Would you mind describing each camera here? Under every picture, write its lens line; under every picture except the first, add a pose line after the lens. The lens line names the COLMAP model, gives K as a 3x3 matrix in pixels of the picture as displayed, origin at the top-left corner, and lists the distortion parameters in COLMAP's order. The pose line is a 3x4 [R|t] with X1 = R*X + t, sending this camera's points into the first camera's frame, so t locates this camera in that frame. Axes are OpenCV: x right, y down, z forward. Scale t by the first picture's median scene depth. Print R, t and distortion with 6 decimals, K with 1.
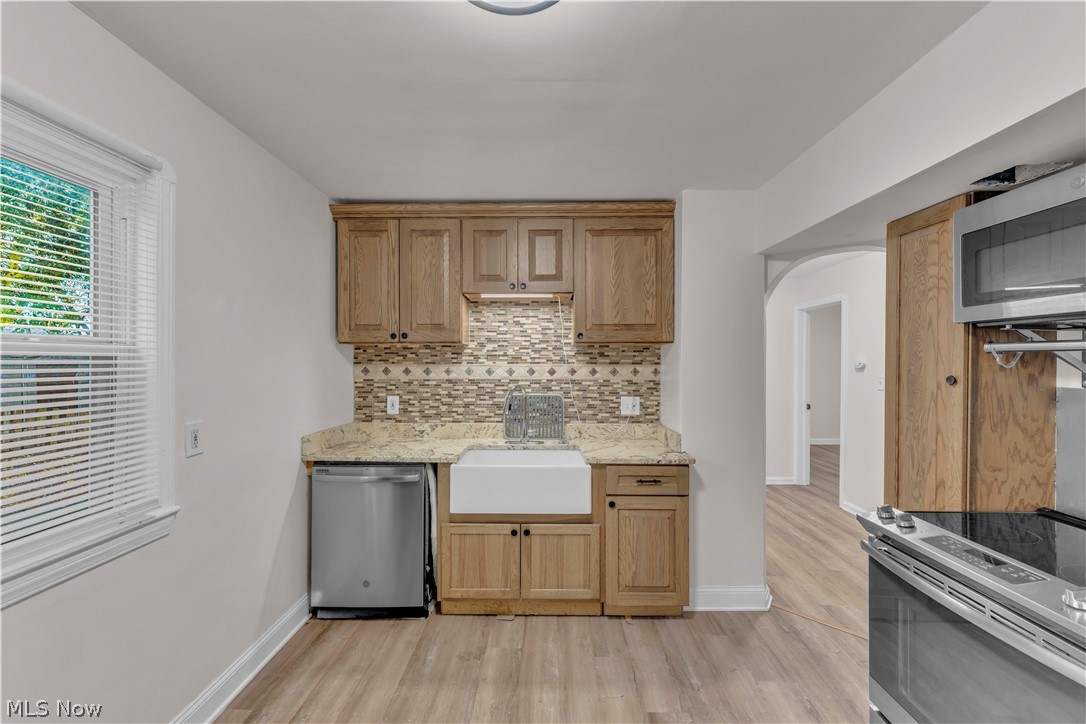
lens RADIAL K [[430.5, 0, 536.2], [0, 430.5, 363.2], [0, 0, 1]] dist [-0.023415, 0.000253]
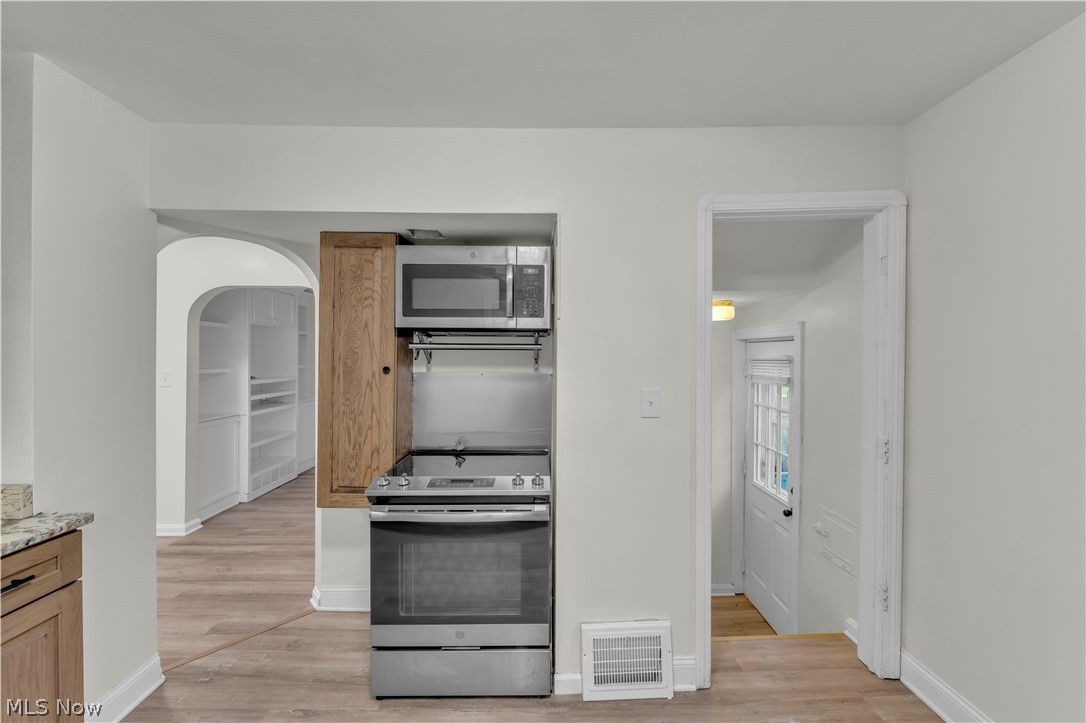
lens RADIAL K [[430.5, 0, 536.2], [0, 430.5, 362.7], [0, 0, 1]] dist [-0.023415, 0.000253]
pose [[-0.061124, -0.006969, 0.998106, -0.359987], [0.004179, 0.999965, 0.007238, 0.009318], [-0.998121, 0.004613, -0.061093, 0.552796]]
